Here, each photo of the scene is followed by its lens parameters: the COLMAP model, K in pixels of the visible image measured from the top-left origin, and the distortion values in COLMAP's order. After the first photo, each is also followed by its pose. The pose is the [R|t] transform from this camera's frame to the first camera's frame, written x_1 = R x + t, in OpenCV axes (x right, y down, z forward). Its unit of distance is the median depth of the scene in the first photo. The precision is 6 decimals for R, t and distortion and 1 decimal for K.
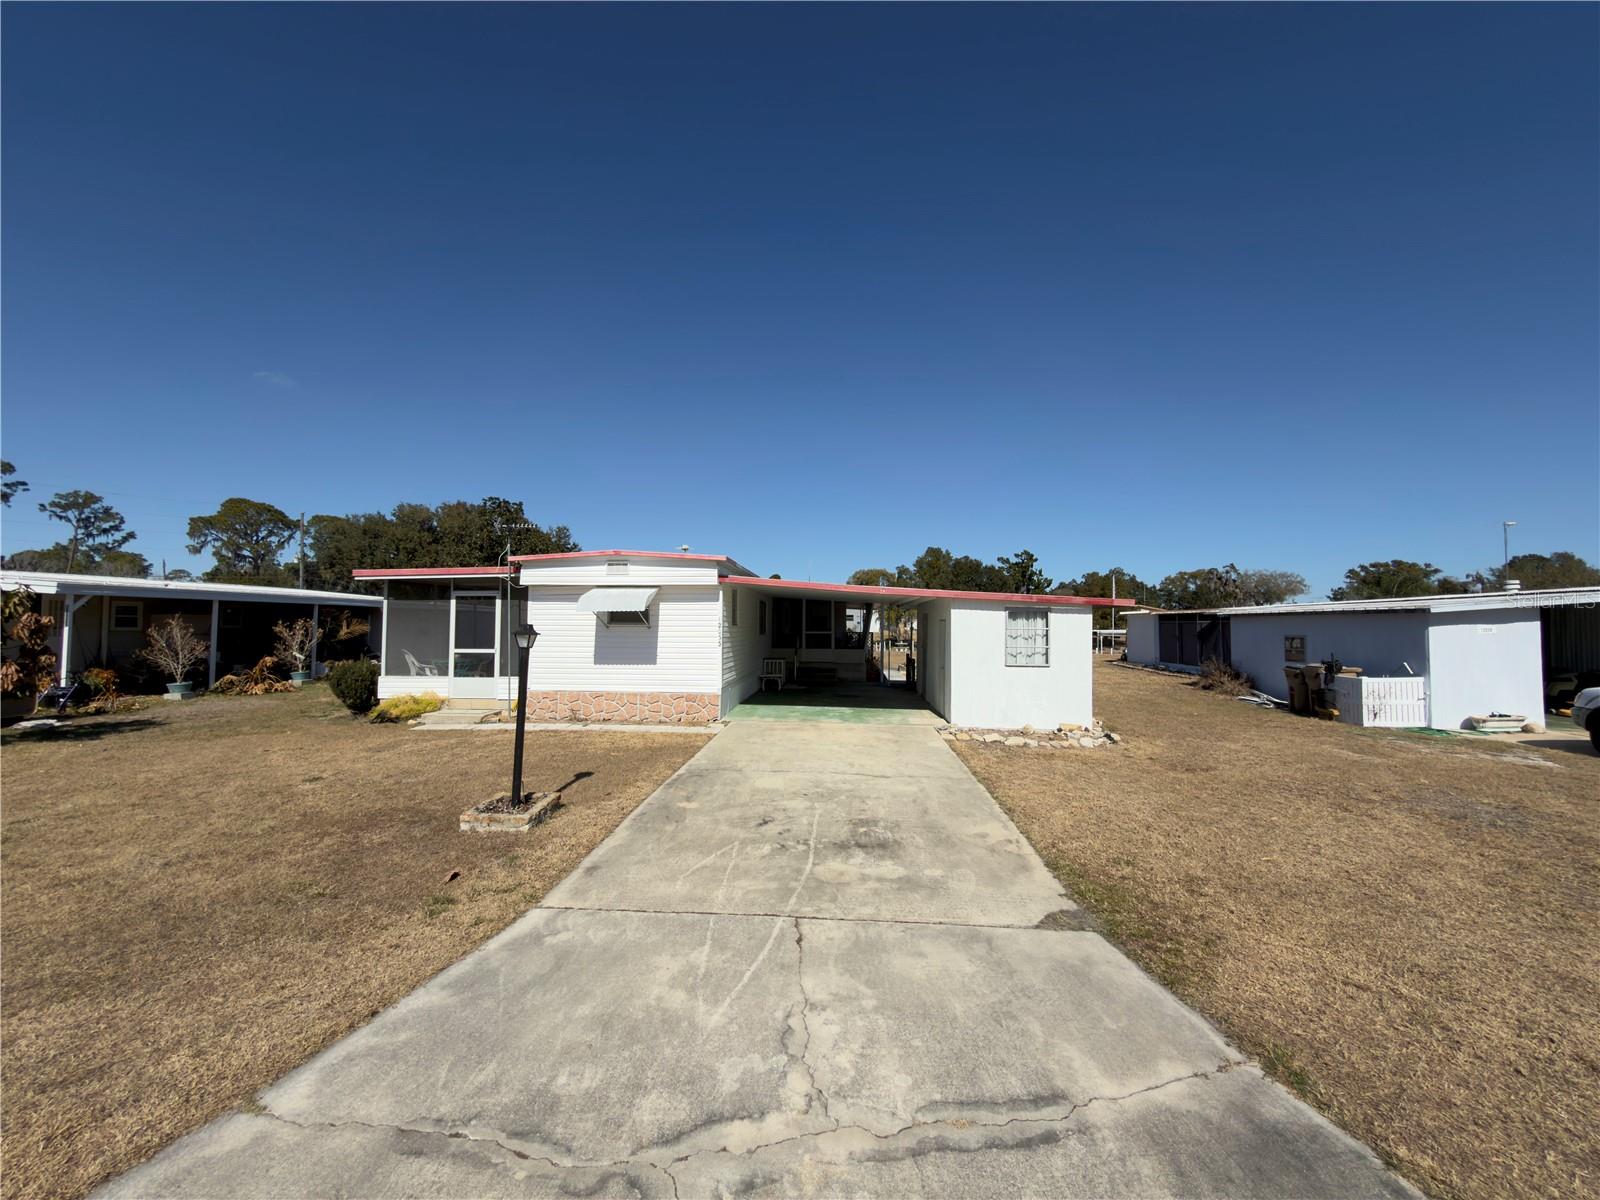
lens RADIAL K [[637.5, 0, 800.0], [0, 637.5, 600.0], [0, 0, 1]] dist [0.002591, 0.000239]
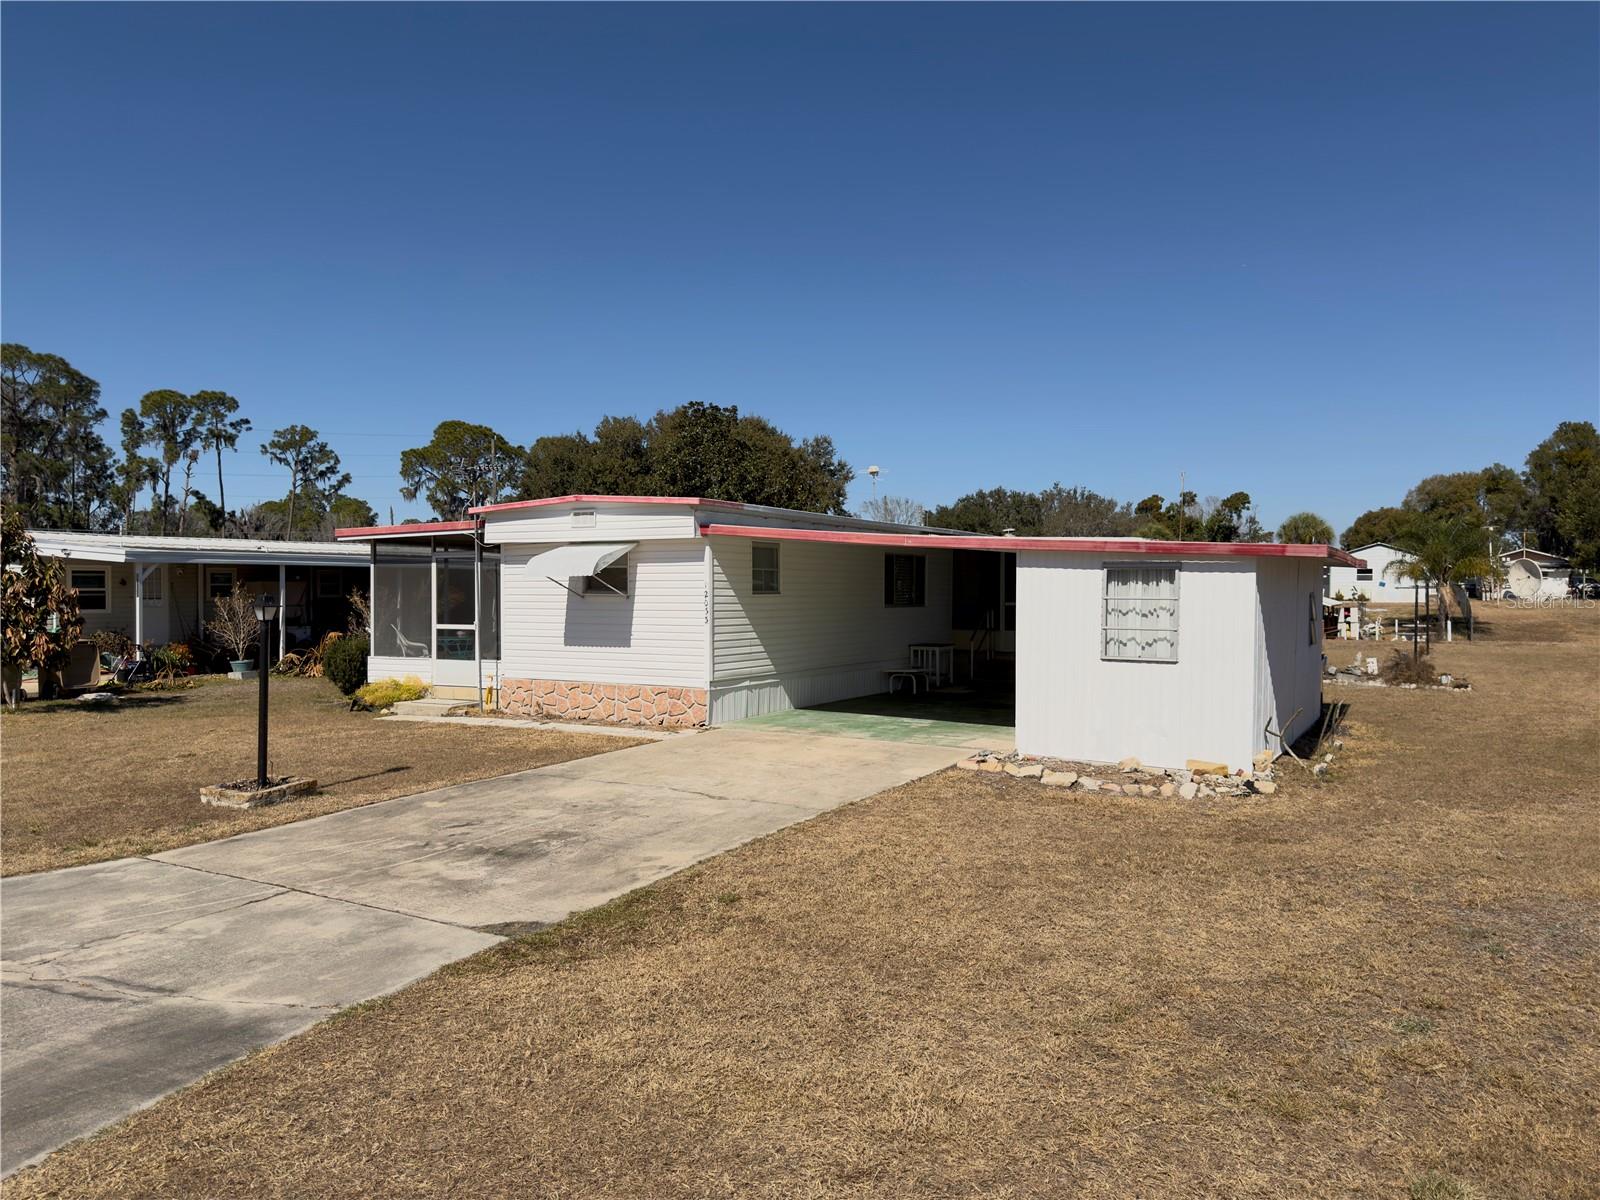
lens RADIAL K [[1118.7, 0, 800.0], [0, 1118.7, 600.0], [0, 0, 1]] dist [0.103964, -0.159919]
pose [[0.898990, -0.000950, -0.437967, 0.522212], [0.022292, 0.998801, 0.043592, -0.005931], [0.437400, -0.048952, 0.897933, -0.080296]]
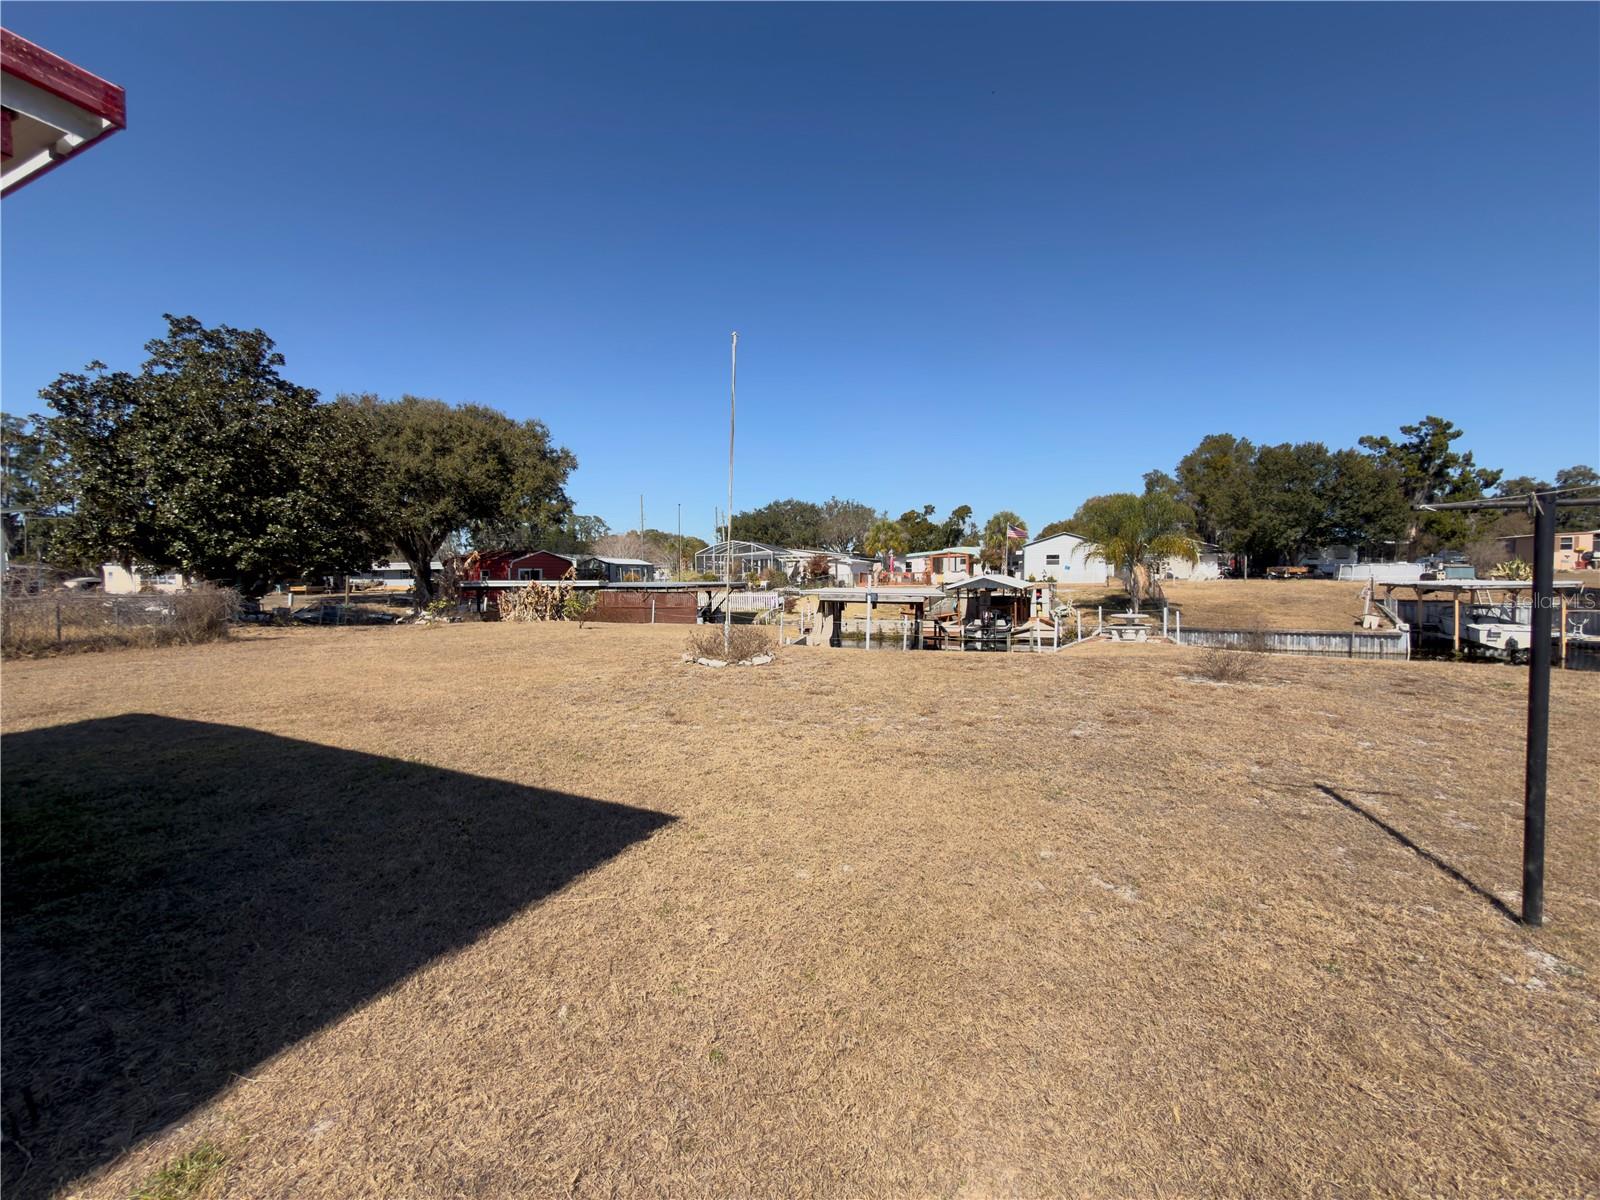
lens RADIAL K [[641.4, 0, 800.0], [0, 641.4, 600.0], [0, 0, 1]] dist [-0.000409, -0.000120]
pose [[0.936143, -0.002838, -0.351608, 0.502870], [0.029412, 0.997095, 0.070259, 0.125736], [0.350388, -0.076114, 0.933507, 2.648837]]
